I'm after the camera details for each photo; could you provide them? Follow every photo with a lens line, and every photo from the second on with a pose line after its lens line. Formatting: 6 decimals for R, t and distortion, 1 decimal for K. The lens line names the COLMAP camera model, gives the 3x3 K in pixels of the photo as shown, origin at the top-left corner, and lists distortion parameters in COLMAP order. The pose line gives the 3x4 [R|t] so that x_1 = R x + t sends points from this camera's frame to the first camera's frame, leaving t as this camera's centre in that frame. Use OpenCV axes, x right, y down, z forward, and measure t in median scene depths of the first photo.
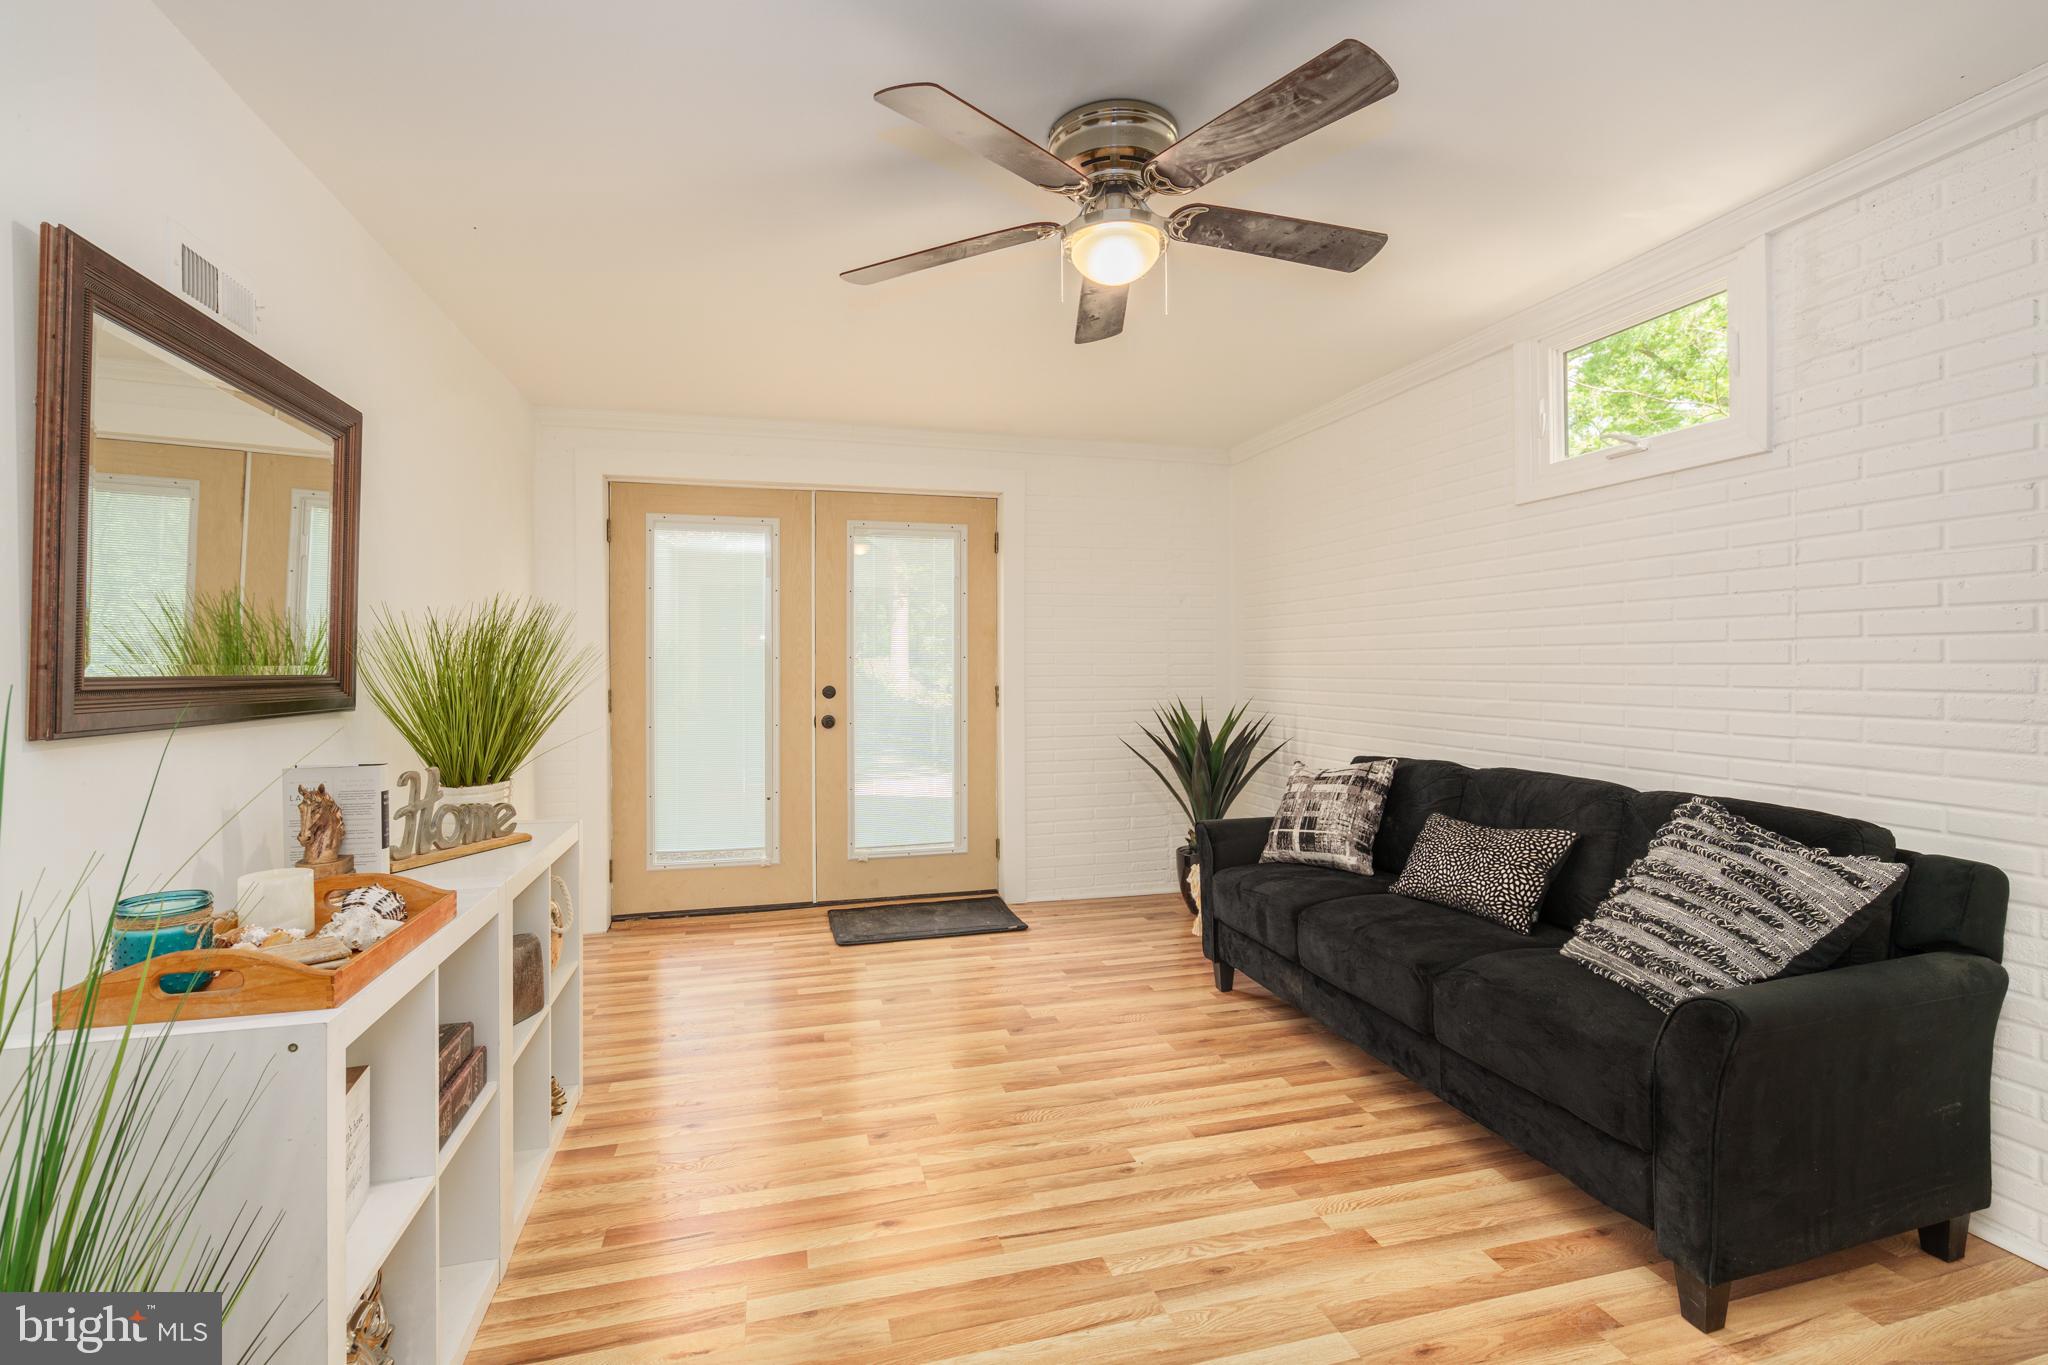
lens RADIAL K [[925.3, 0, 1020.3], [0, 925.3, 666.8], [0, 0, 1]] dist [-0.002438, -0.000491]
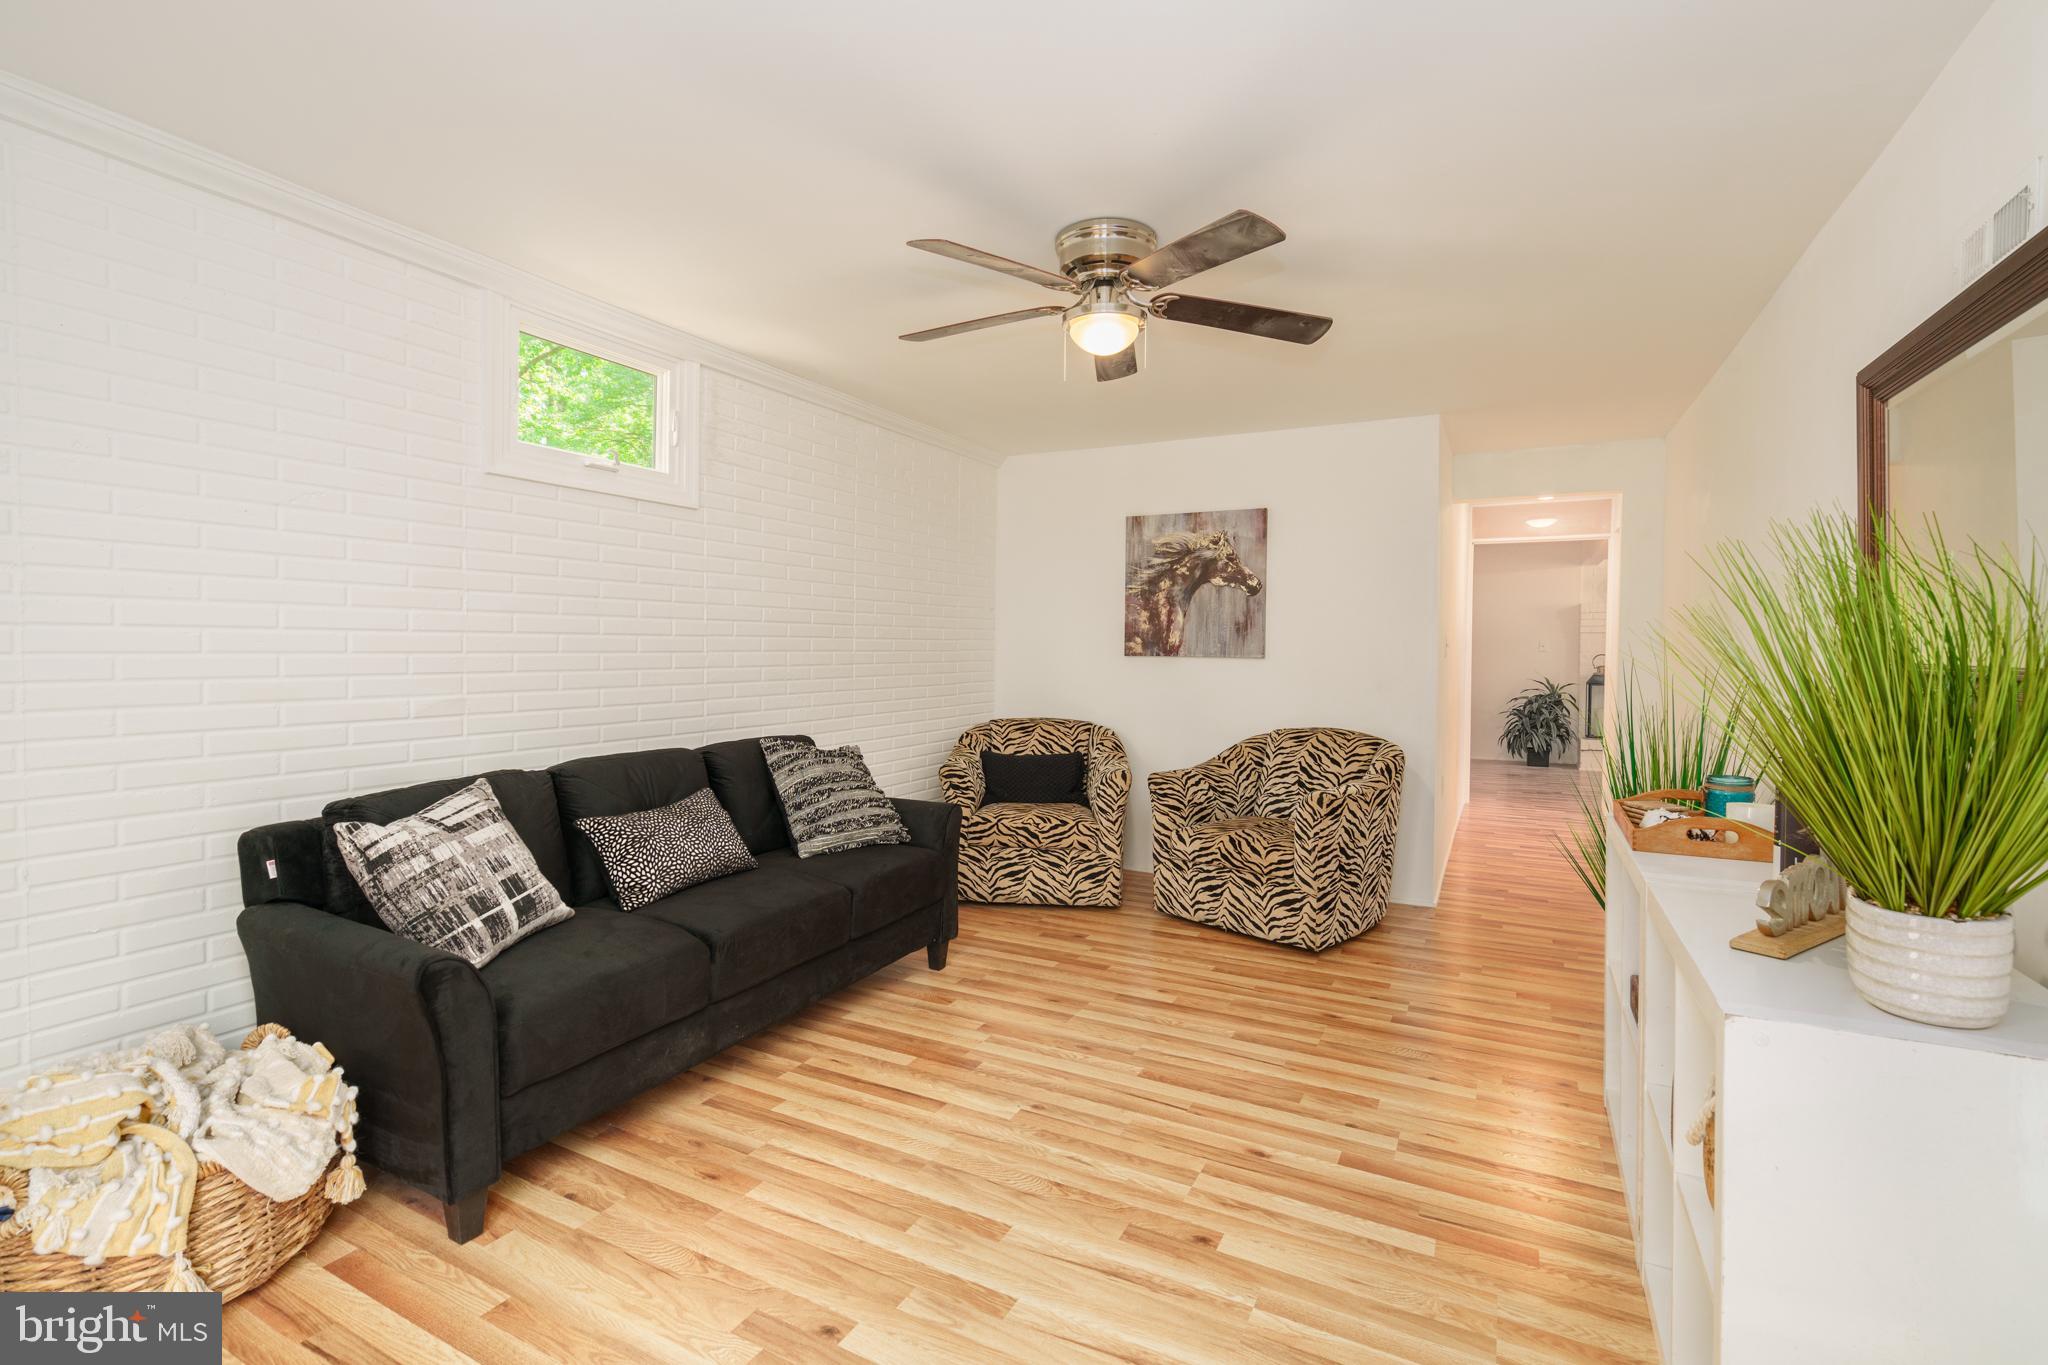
lens RADIAL K [[925.3, 0, 1020.3], [0, 925.3, 666.8], [0, 0, 1]] dist [-0.002438, -0.000491]
pose [[-0.732829, -0.010851, 0.680326, -0.589787], [0.000924, 0.999856, 0.016943, -0.005773], [-0.680412, 0.013045, -0.732714, 1.729265]]
